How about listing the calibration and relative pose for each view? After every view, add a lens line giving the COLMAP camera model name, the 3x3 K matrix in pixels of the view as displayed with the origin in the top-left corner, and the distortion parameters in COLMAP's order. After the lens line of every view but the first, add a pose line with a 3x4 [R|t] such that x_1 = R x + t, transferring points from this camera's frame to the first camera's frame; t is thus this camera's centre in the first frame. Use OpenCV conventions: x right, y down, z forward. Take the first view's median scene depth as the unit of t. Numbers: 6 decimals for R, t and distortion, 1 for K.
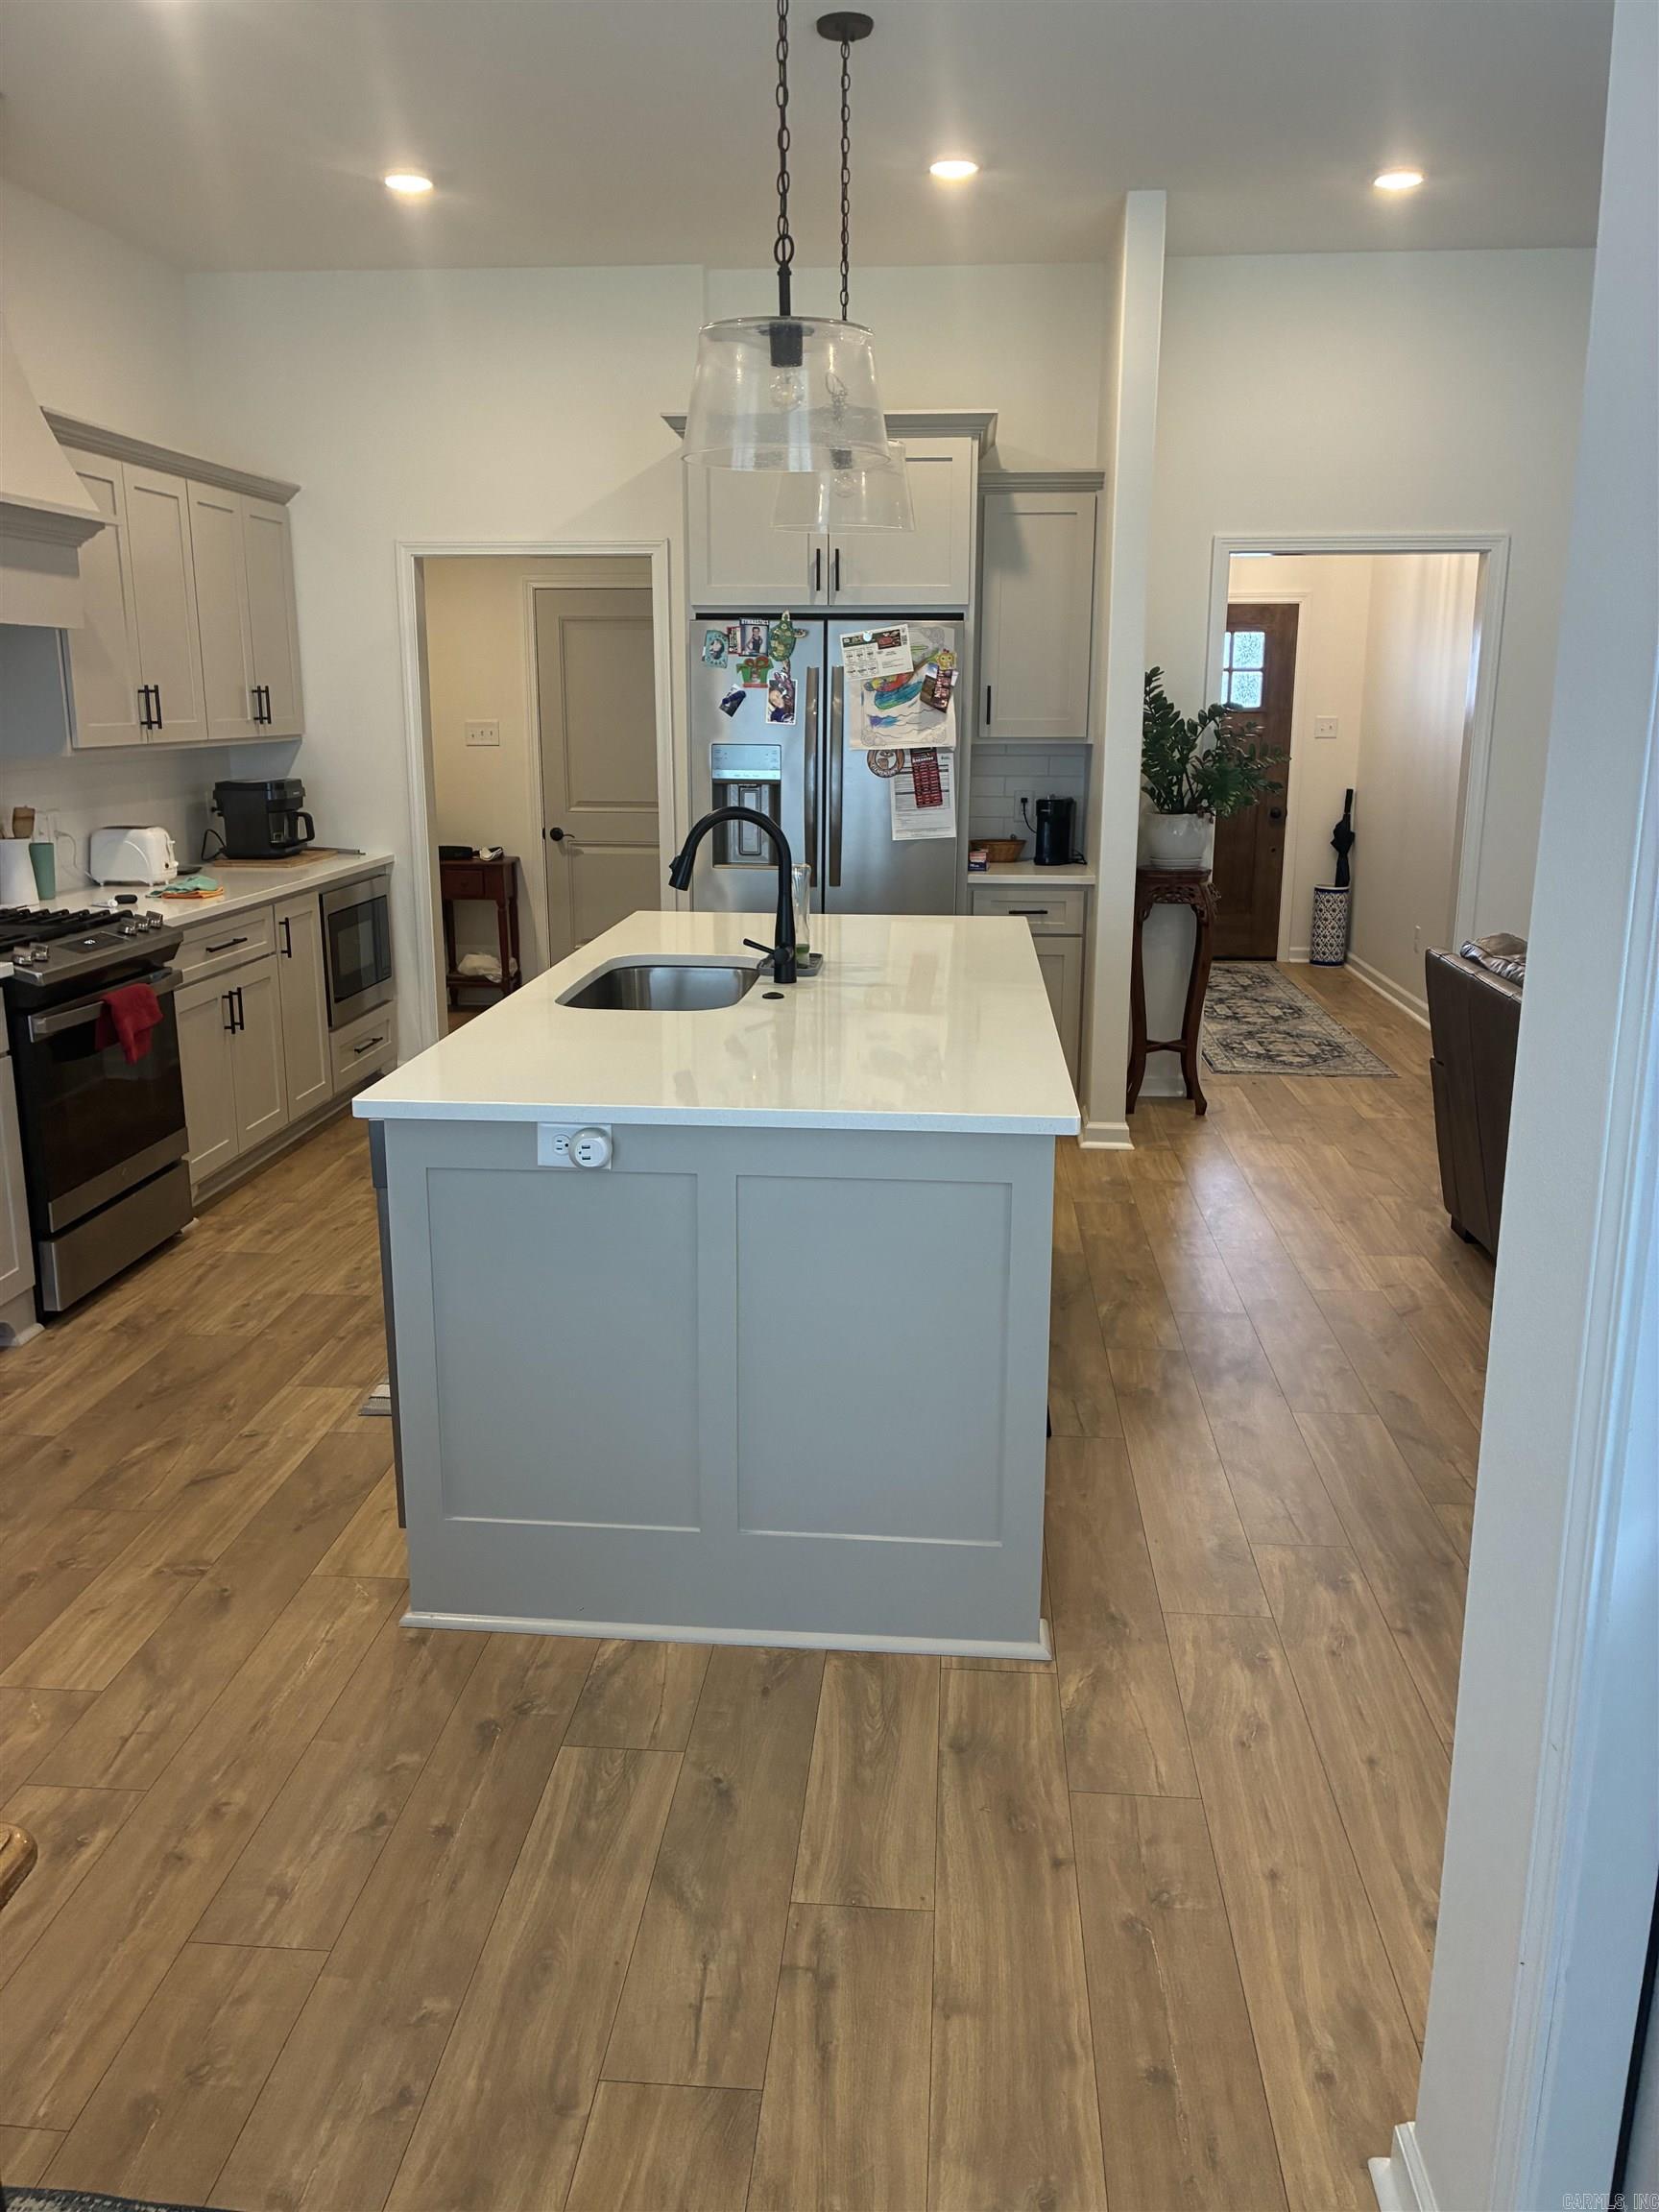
lens RADIAL K [[1691.7, 0, 821.6], [0, 1691.7, 1101.5], [0, 0, 1]] dist [0.023182, -0.000436]
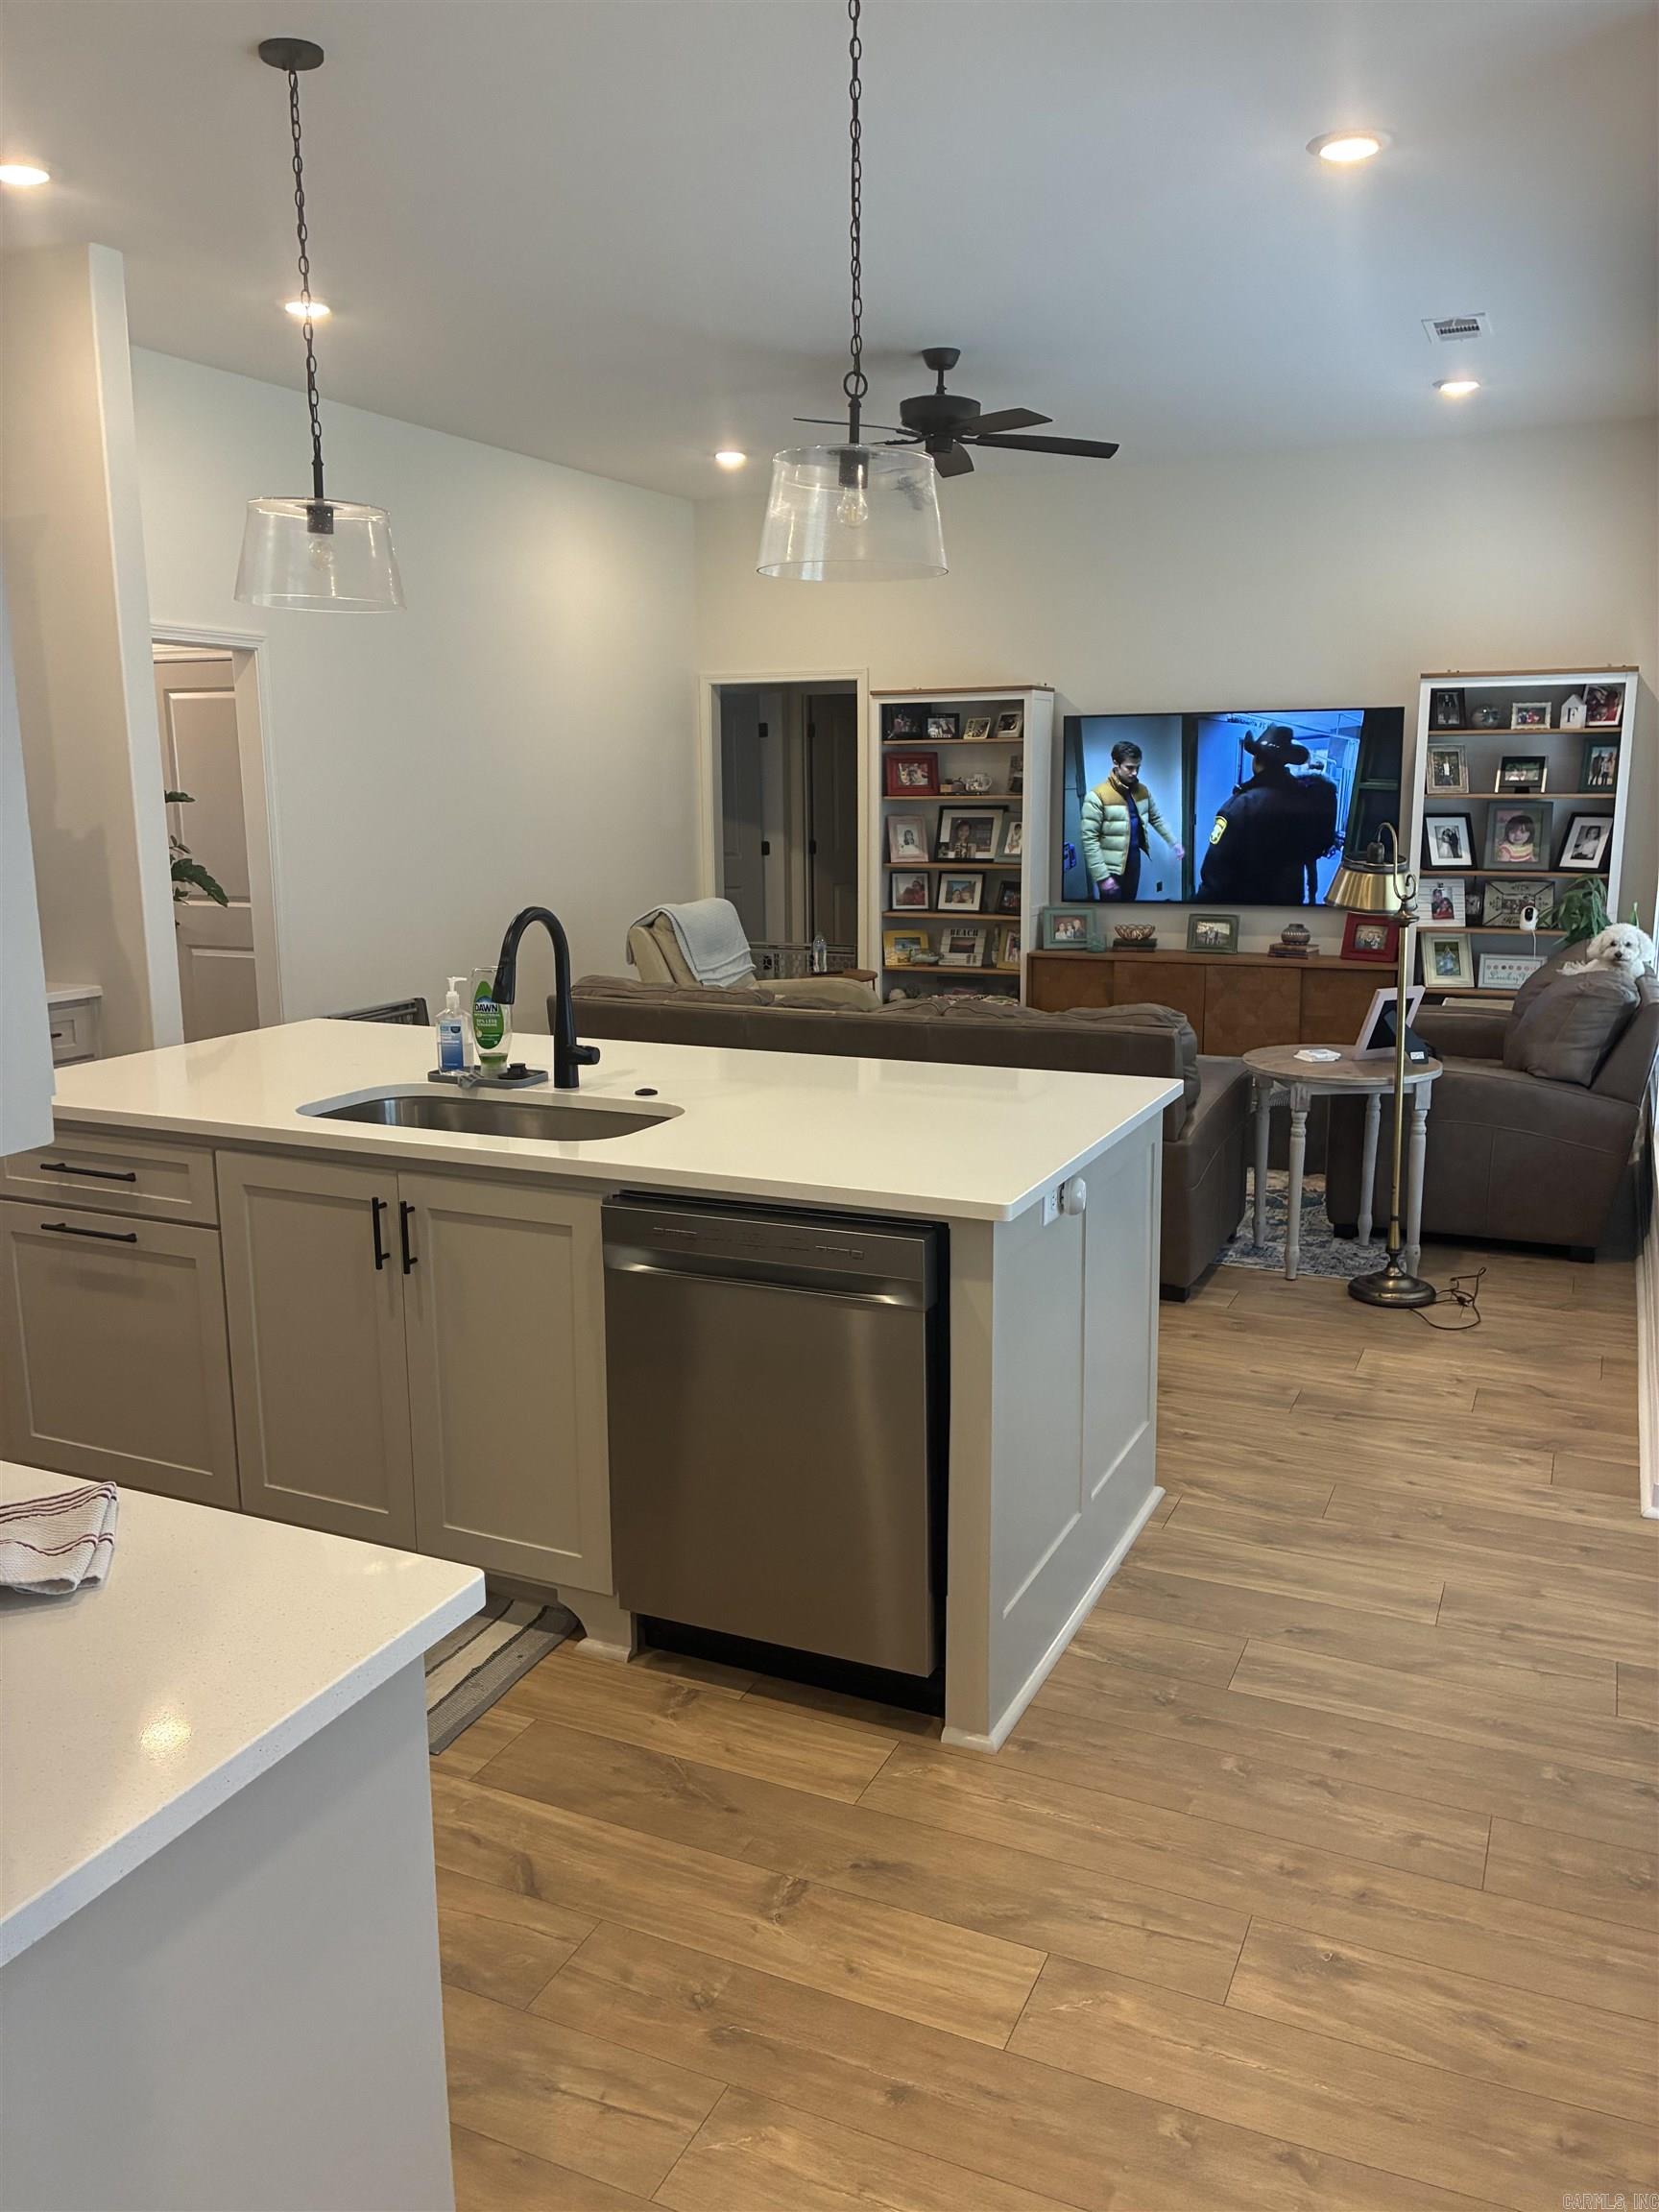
lens RADIAL K [[1691.7, 0, 834.9], [0, 1691.7, 1102.4], [0, 0, 1]] dist [0.023182, -0.000436]
pose [[0.332378, -0.186032, 0.924617, -1.339250], [0.230338, 0.966679, 0.111694, -0.210859], [-0.914587, 0.175850, 0.364154, 0.821760]]
